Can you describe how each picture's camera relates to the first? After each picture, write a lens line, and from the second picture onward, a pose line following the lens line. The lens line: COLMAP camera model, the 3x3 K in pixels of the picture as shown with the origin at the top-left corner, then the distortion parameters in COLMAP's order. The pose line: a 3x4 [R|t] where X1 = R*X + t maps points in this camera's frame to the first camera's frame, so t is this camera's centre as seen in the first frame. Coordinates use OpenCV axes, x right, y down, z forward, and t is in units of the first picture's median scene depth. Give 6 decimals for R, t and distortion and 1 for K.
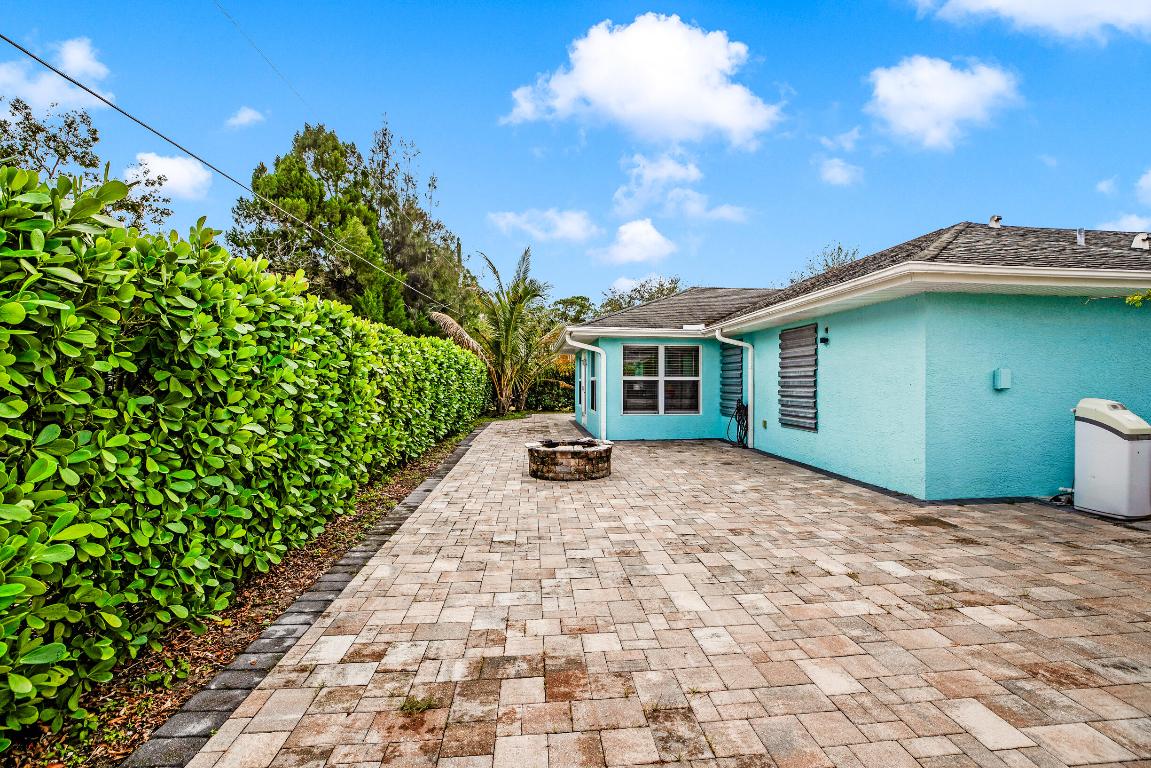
lens RADIAL K [[530.4, 0, 580.1], [0, 530.4, 382.0], [0, 0, 1]] dist [-0.042065, 0.011707]
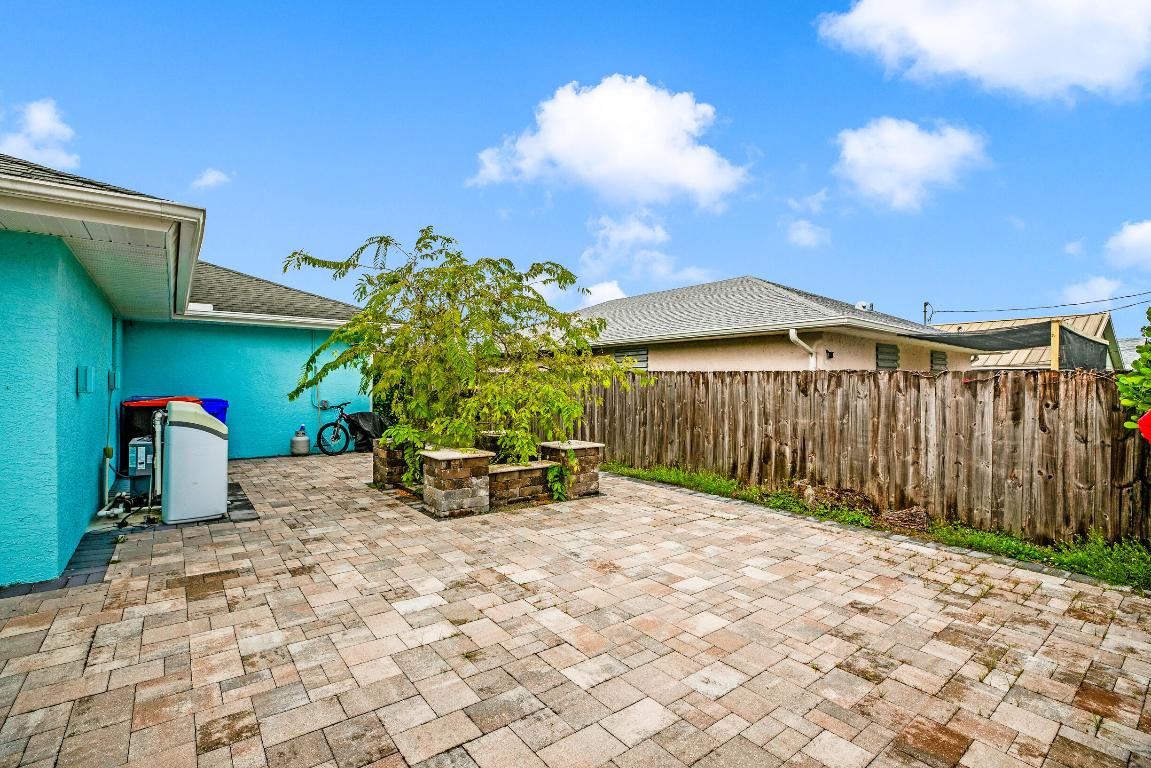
lens RADIAL K [[530.4, 0, 581.0], [0, 530.4, 381.6], [0, 0, 1]] dist [-0.042065, 0.011707]
pose [[-0.551073, 0.000628, 0.834457, -0.216574], [-0.006351, 0.999968, -0.004947, -0.003281], [-0.834433, -0.008025, -0.551051, 1.028479]]
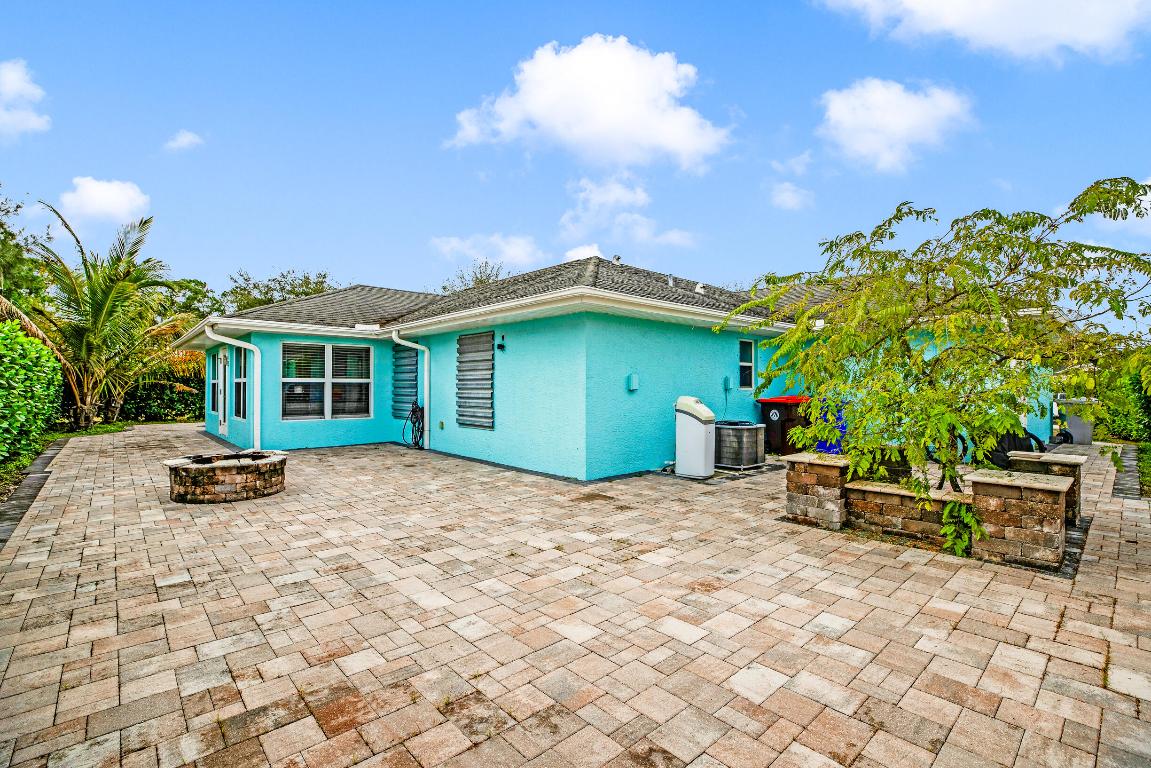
lens RADIAL K [[530.4, 0, 582.4], [0, 530.4, 384.6], [0, 0, 1]] dist [-0.042065, 0.011707]
pose [[0.794716, 0.002448, 0.606977, -0.128010], [-0.001993, 0.999997, -0.001424, 0.002526], [-0.606978, -0.000079, 0.794718, 0.014918]]
